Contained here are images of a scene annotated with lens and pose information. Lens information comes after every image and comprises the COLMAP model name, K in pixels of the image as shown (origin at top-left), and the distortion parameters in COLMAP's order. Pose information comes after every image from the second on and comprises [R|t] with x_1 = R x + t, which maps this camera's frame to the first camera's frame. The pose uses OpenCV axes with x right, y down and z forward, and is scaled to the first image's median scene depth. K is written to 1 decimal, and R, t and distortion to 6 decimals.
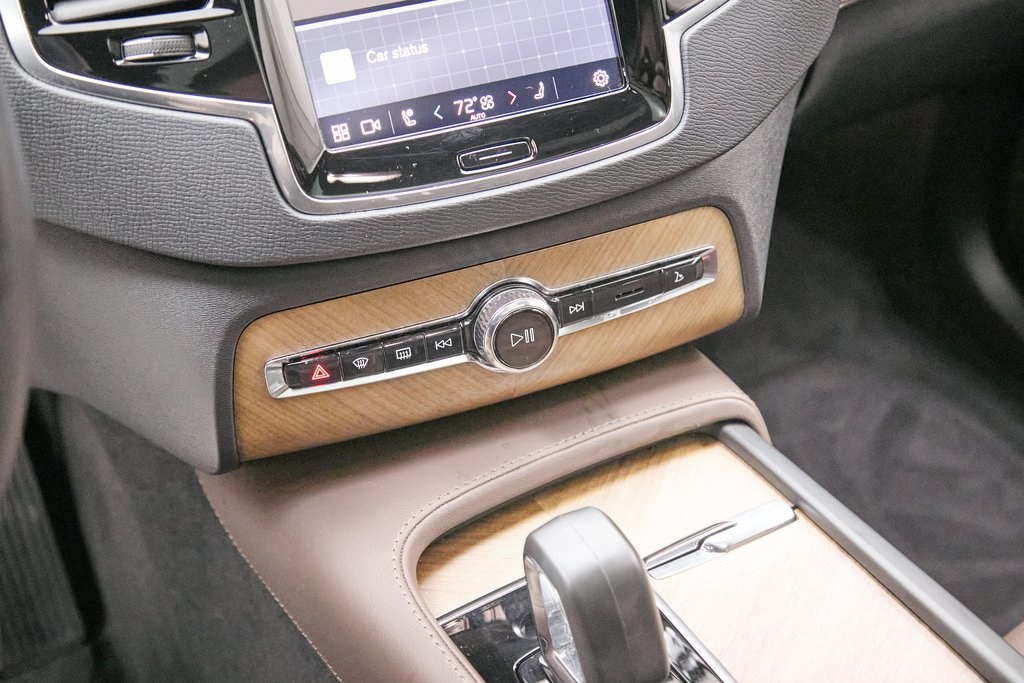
lens RADIAL K [[1296.4, 0, 506.3], [0, 1296.4, 362.4], [0, 0, 1]] dist [-0.074521, 0.000000]
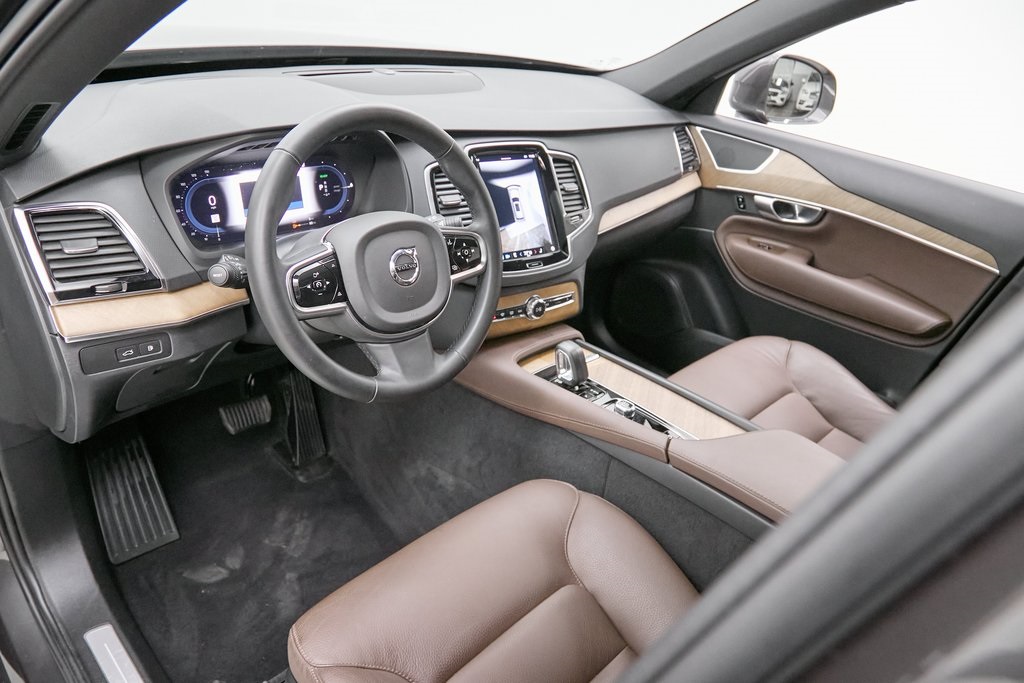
lens RADIAL K [[711.3, 0, 512.8], [0, 711.3, 345.0], [0, 0, 1]] dist [0.009886, -0.007913]
pose [[0.948809, -0.006453, 0.315783, -0.799803], [0.056732, 0.987013, -0.150289, 0.437557], [-0.310712, 0.160510, 0.936853, -1.094476]]
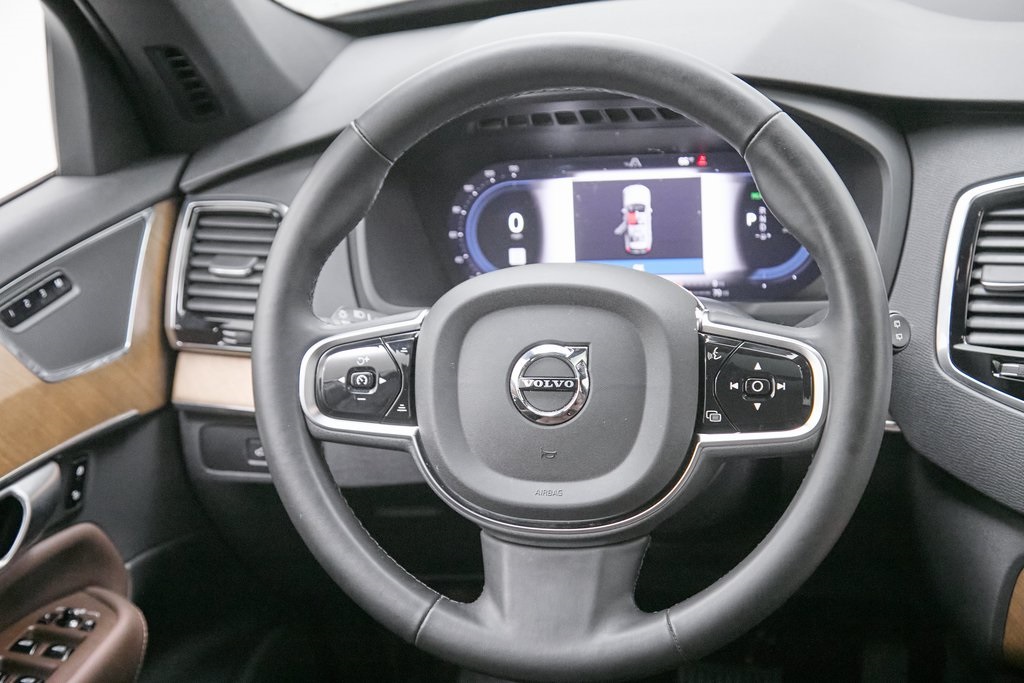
lens RADIAL K [[1698.8, 0, 512.2], [0, 1698.8, 369.2], [0, 0, 1]] dist [-0.025960, 0.000000]
pose [[0.731418, 0.201670, -0.651426, 0.578734], [-0.363696, 0.923431, -0.122479, 0.218427], [0.576847, 0.326504, 0.748761, -0.856262]]
